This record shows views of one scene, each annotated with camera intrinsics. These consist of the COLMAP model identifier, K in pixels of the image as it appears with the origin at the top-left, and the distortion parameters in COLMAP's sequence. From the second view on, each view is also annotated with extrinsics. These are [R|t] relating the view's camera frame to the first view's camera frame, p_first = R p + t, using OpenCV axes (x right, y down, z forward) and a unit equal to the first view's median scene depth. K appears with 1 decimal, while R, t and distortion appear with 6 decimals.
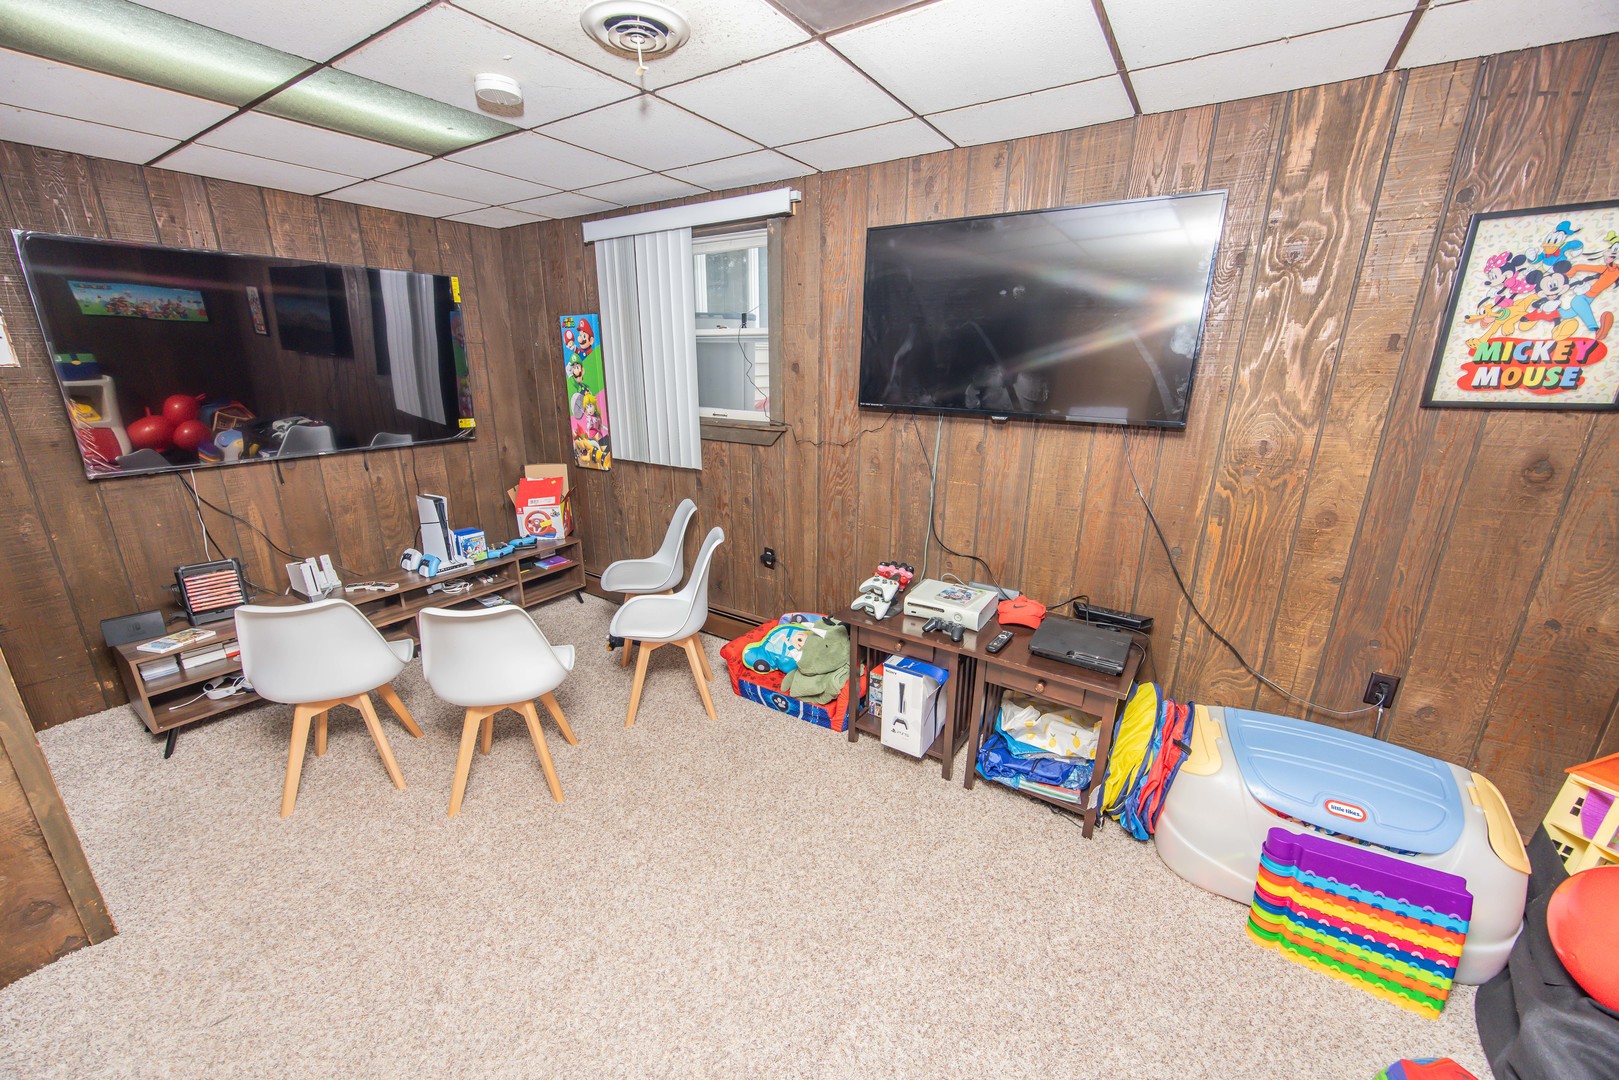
lens RADIAL K [[613.9, 0, 809.5], [0, 613.9, 540.0], [0, 0, 1]] dist [-0.000318, 0.000036]
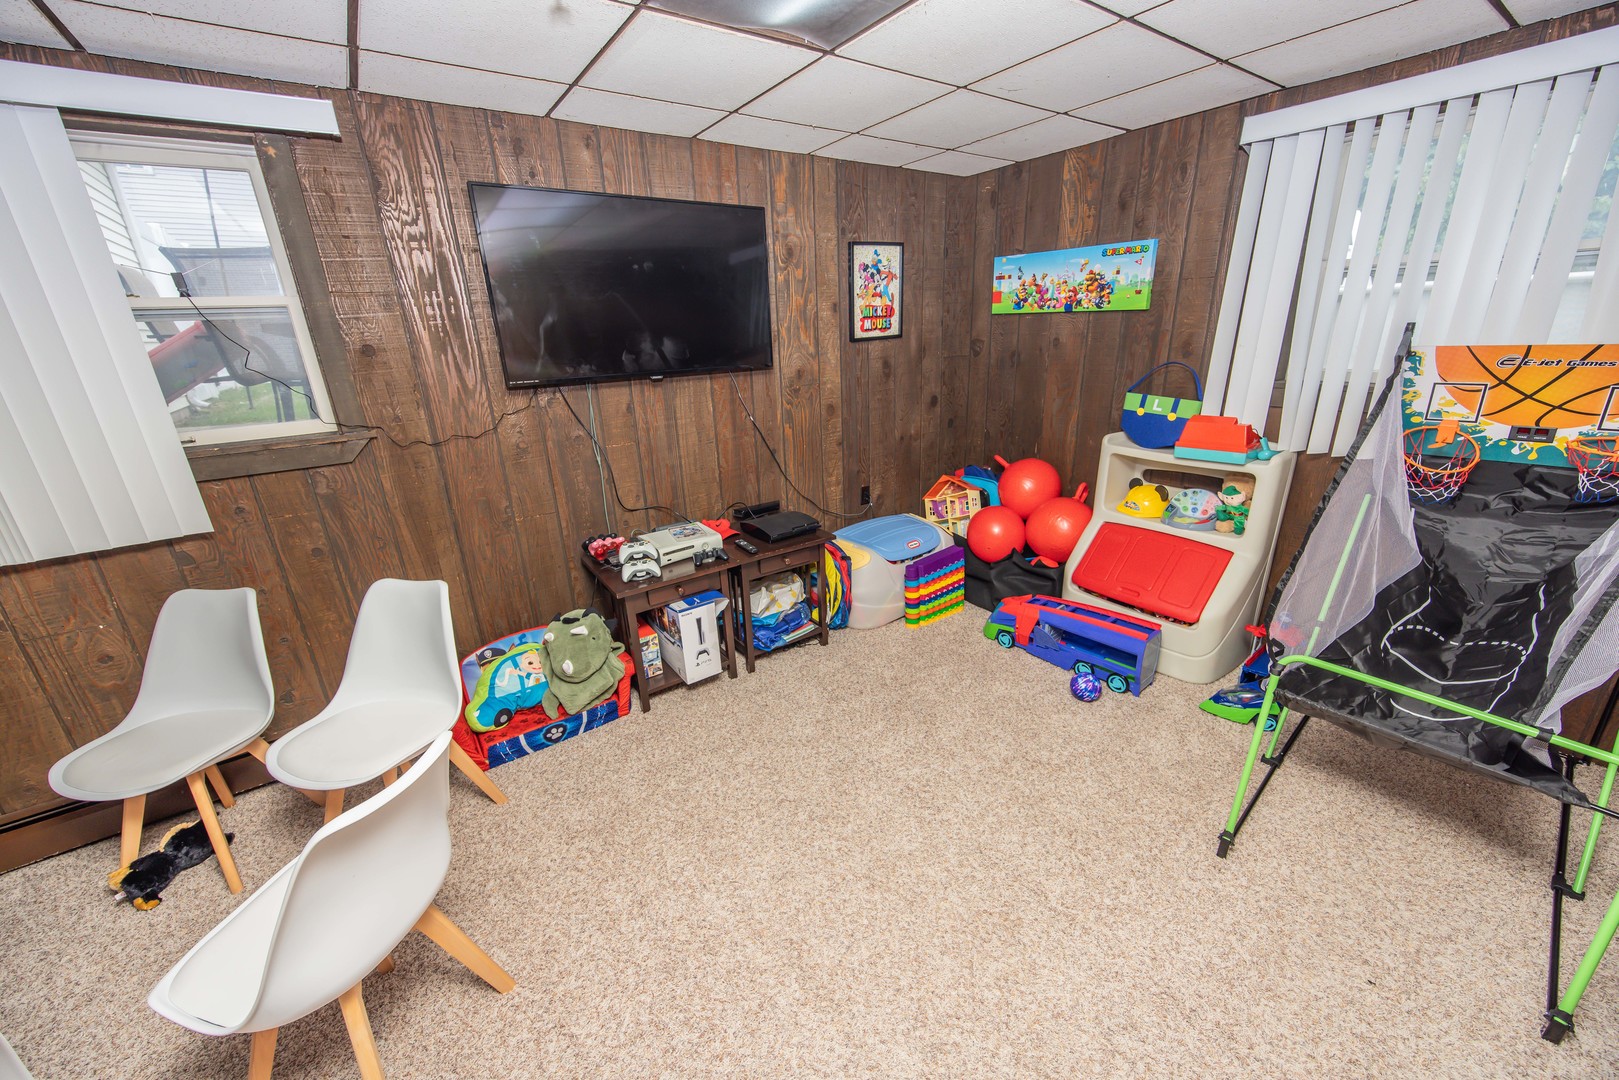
lens RADIAL K [[613.9, 0, 809.5], [0, 613.9, 540.0], [0, 0, 1]] dist [-0.000318, 0.000036]
pose [[0.363088, -0.328639, 0.871874, -0.721208], [0.307804, 0.925506, 0.220671, -0.085120], [-0.879445, 0.188243, 0.437197, 0.311754]]
